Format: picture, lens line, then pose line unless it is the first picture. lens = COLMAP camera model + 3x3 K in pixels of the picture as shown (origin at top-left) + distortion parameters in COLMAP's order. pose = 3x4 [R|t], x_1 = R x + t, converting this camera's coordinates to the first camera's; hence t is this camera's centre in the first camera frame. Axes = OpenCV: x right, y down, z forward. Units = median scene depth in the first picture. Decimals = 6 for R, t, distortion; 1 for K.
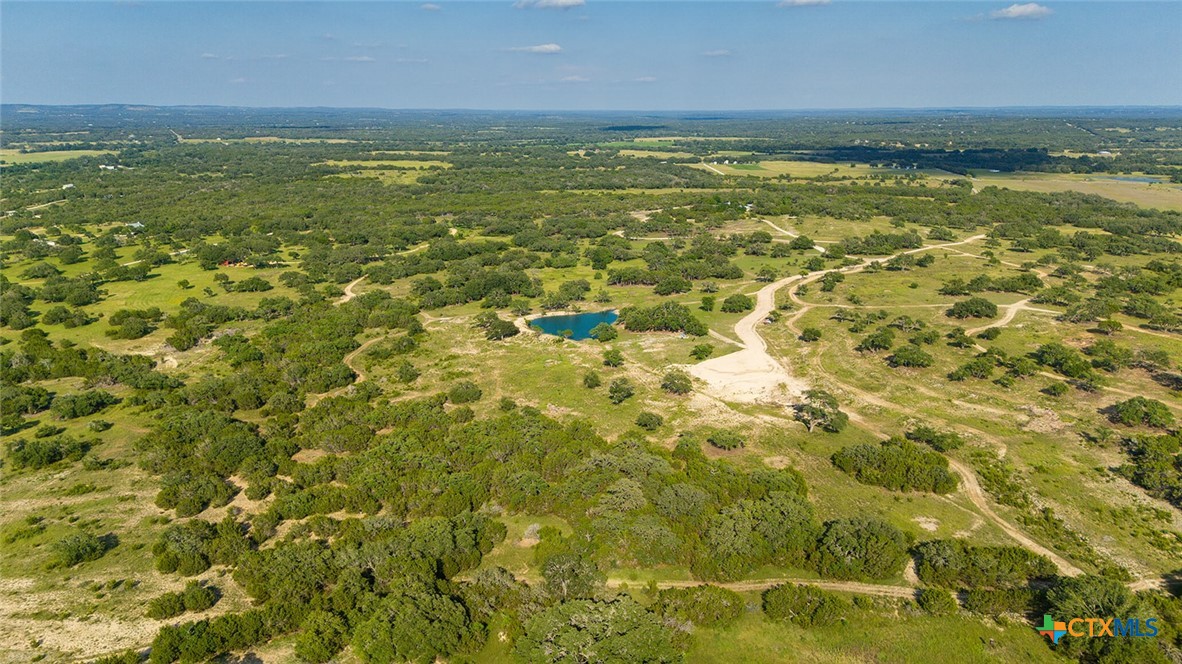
lens RADIAL K [[955.3, 0, 590.9], [0, 955.3, 325.0], [0, 0, 1]] dist [0.000514, -0.000024]
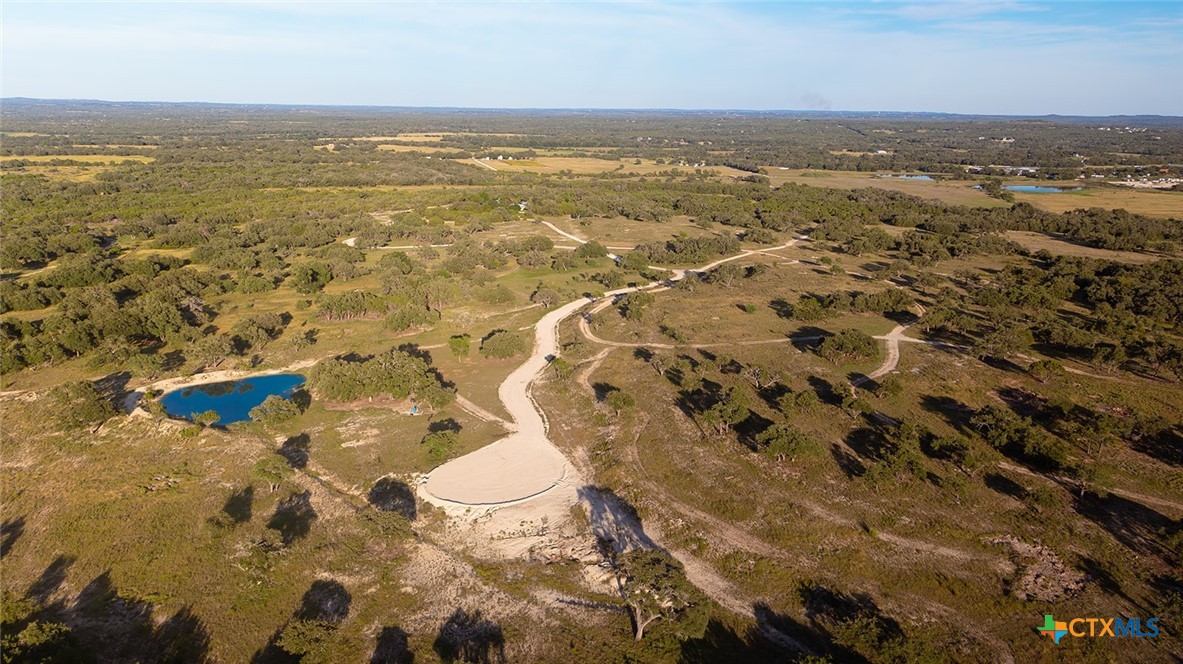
lens RADIAL K [[956.2, 0, 587.8], [0, 956.2, 333.7], [0, 0, 1]] dist [0.000514, -0.000024]
pose [[0.975682, -0.038192, 0.215839, 0.042039], [0.037539, 0.999270, 0.007126, -0.020685], [-0.215953, 0.001150, 0.976403, 0.212895]]
